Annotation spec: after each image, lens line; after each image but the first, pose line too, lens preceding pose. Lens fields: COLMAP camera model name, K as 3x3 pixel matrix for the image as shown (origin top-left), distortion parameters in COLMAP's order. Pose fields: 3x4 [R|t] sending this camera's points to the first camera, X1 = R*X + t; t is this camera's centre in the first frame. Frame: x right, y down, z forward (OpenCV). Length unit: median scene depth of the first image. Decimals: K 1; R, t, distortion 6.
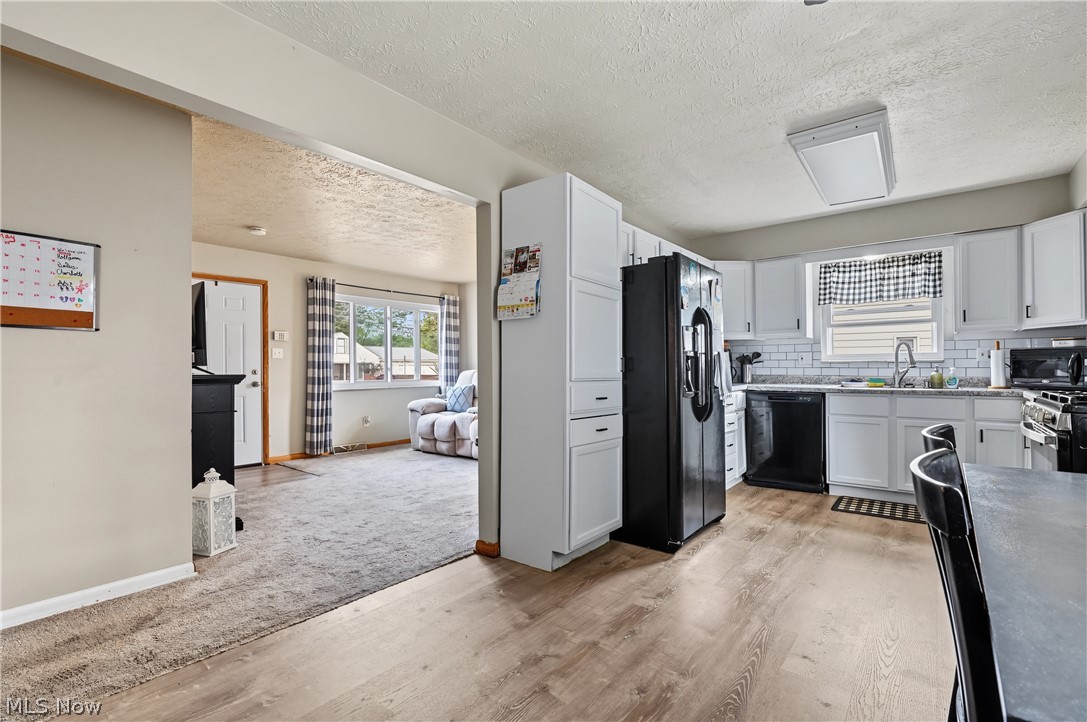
lens RADIAL K [[501.2, 0, 542.0], [0, 501.2, 366.5], [0, 0, 1]] dist [-0.004529, 0.000041]
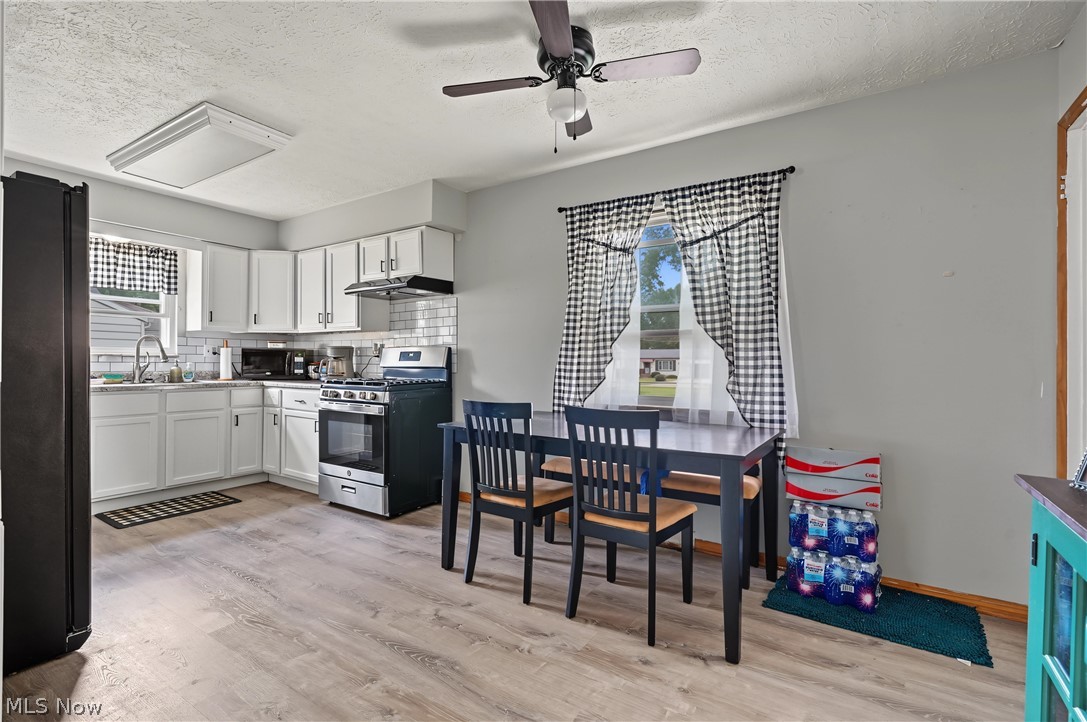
lens RADIAL K [[493.8, 0, 546.9], [0, 493.8, 366.2], [0, 0, 1]] dist [-0.001265, 0.000629]
pose [[-0.097263, -0.003741, 0.995252, -0.291267], [-0.010225, 0.999944, 0.002760, -0.000501], [-0.995206, -0.009908, -0.097296, 0.314990]]
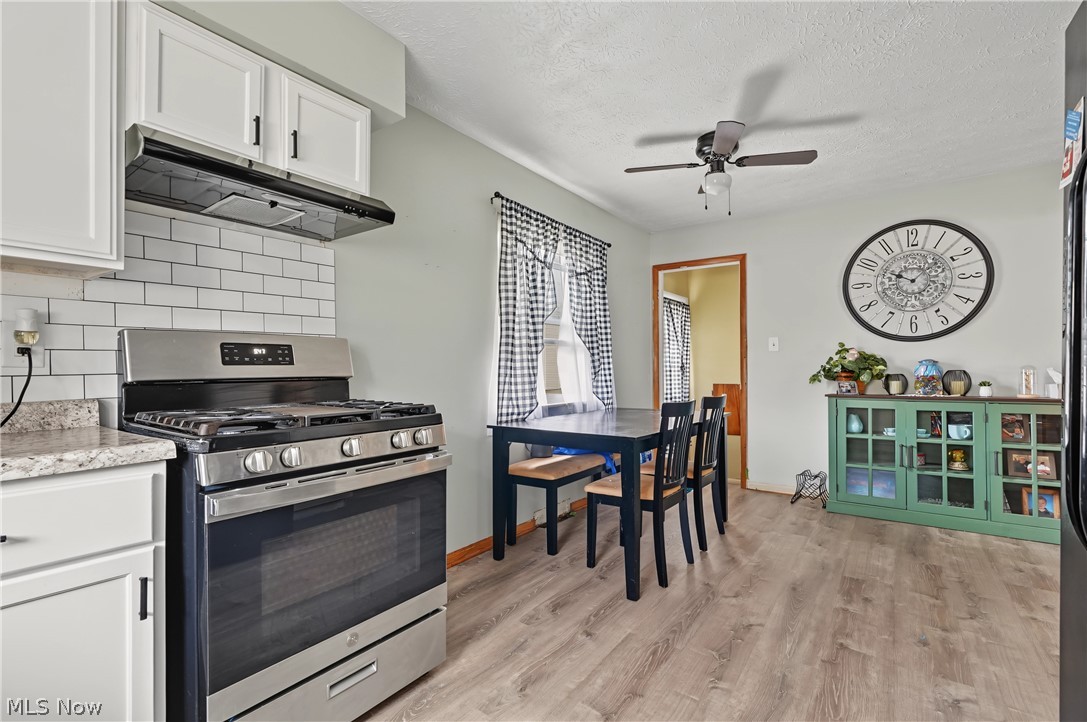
lens RADIAL K [[493.8, 0, 546.9], [0, 493.8, 366.2], [0, 0, 1]] dist [-0.001265, 0.000629]
pose [[-0.998338, 0.010587, -0.056656, 0.452941], [0.011159, 0.999890, -0.009782, 0.002733], [0.056546, -0.010398, -0.998346, 0.911584]]
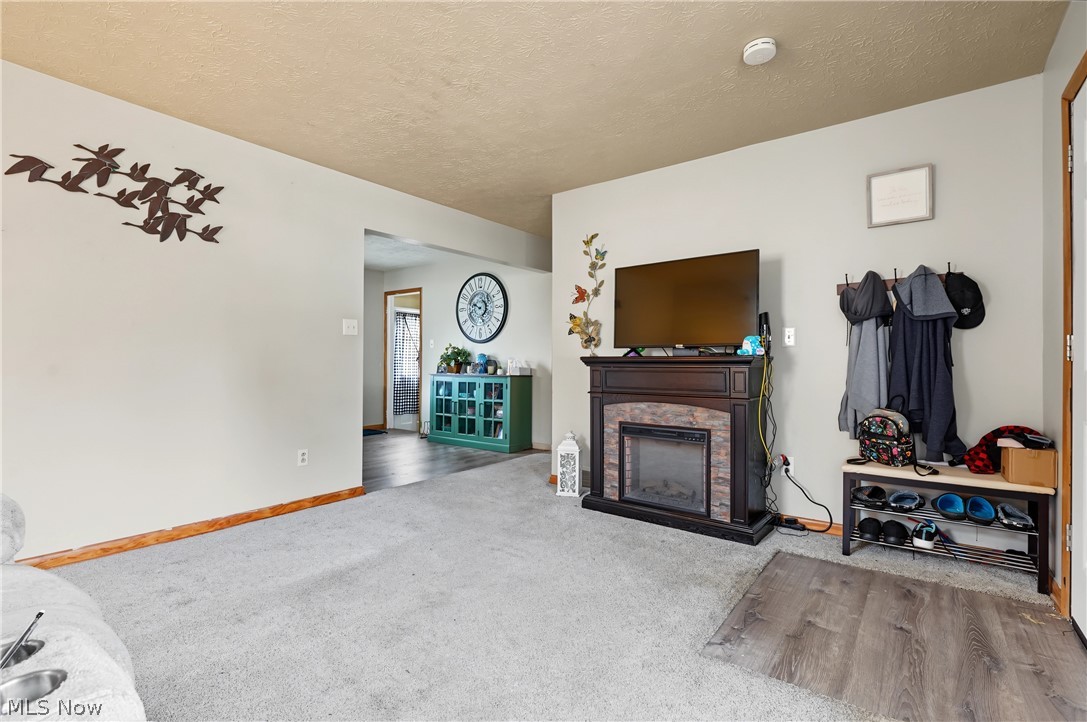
lens RADIAL K [[489.5, 0, 545.0], [0, 489.5, 365.9], [0, 0, 1]] dist [-0.003658, -0.000008]
pose [[-0.999662, 0.006313, -0.025234, -0.396949], [0.006010, 0.999909, 0.012058, 0.009496], [0.025307, 0.011902, -0.999609, 1.570350]]
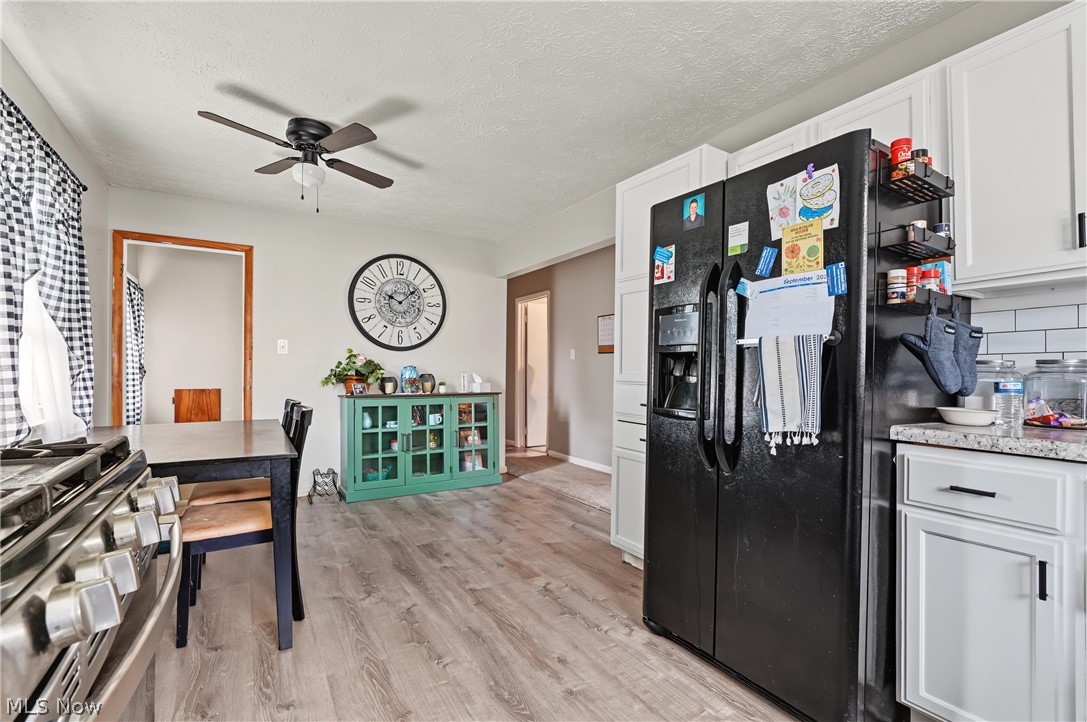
lens RADIAL K [[493.1, 0, 538.2], [0, 493.1, 372.2], [0, 0, 1]] dist [-0.003290, -0.000085]
pose [[-0.351723, 0.005438, -0.936088, 0.669581], [0.001636, 0.999985, 0.005194, -0.000511], [0.936103, 0.000295, -0.351727, 0.750746]]
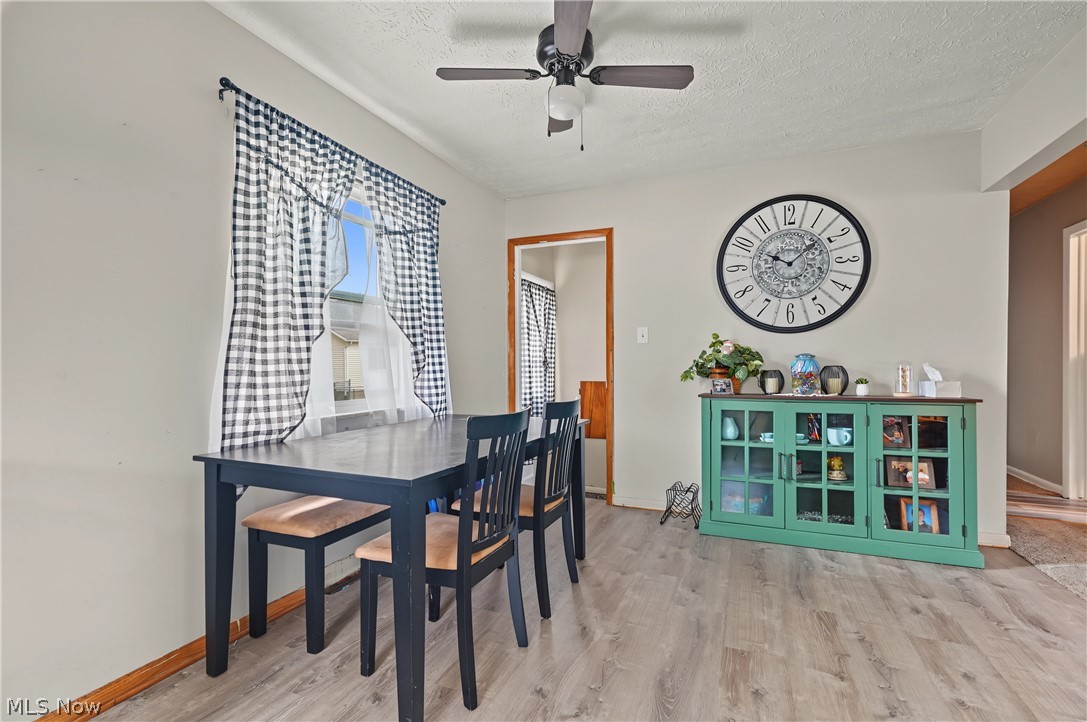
lens RADIAL K [[489.5, 0, 545.0], [0, 489.5, 365.9], [0, 0, 1]] dist [-0.003658, -0.000008]
pose [[-0.961432, 0.009937, -0.274863, 0.332293], [0.010214, 0.999948, 0.000424, 0.004381], [0.274853, -0.002400, -0.961483, 0.705644]]
